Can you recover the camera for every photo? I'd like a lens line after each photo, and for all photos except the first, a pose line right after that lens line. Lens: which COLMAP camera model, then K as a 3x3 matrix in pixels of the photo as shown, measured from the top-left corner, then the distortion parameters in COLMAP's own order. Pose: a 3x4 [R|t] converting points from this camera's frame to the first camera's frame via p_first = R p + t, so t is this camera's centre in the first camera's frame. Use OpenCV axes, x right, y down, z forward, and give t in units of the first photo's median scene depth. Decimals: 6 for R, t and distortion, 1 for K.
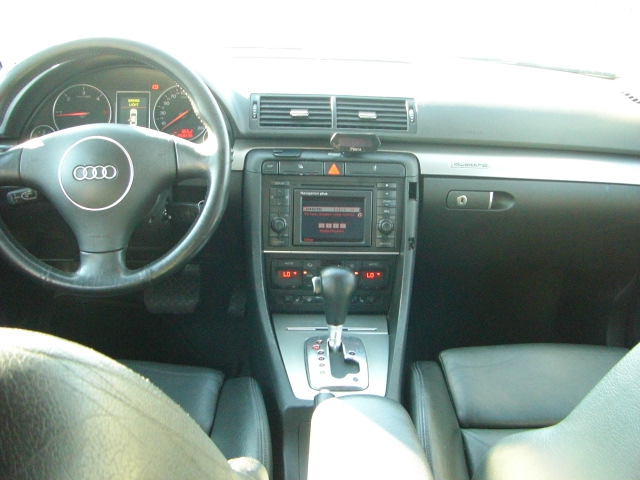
lens RADIAL K [[724.0, 0, 320.0], [0, 724.0, 240.0], [0, 0, 1]] dist [-0.208304, 0.196118]
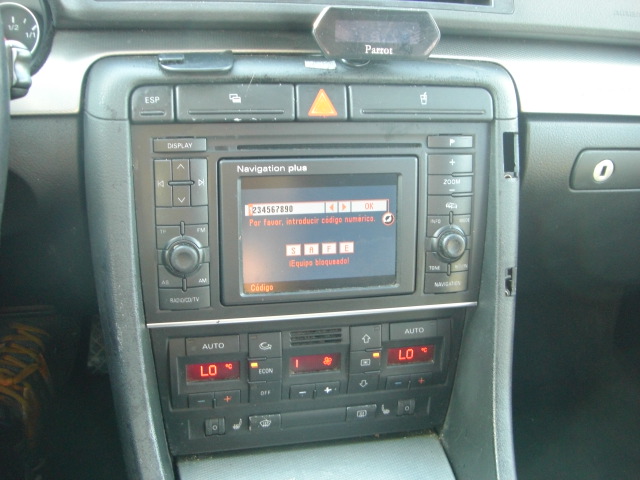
lens RADIAL K [[724.0, 0, 320.0], [0, 724.0, 240.0], [0, 0, 1]] dist [-0.208304, 0.196118]
pose [[0.985487, -0.050714, 0.161998, -0.046500], [0.034635, 0.994326, 0.100577, -0.064107], [-0.166180, -0.093507, 0.981652, 0.616364]]
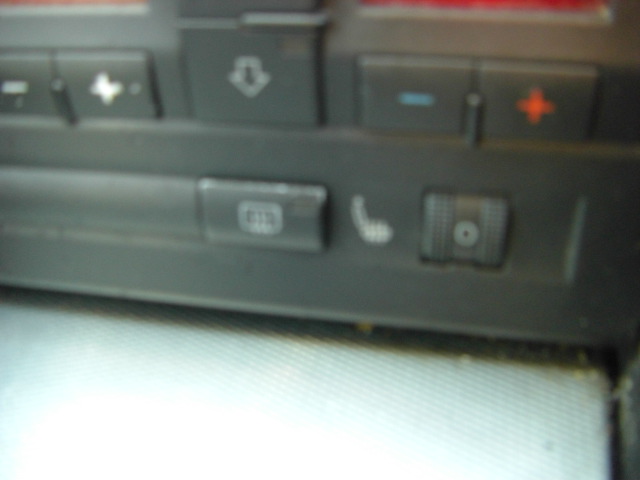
lens RADIAL K [[724.0, 0, 320.0], [0, 724.0, 240.0], [0, 0, 1]] dist [-0.208304, 0.196118]
pose [[0.955907, 0.092123, -0.278845, 0.081331], [-0.010296, 0.959452, 0.281683, 0.058979], [0.293488, -0.266392, 0.918096, 0.934778]]
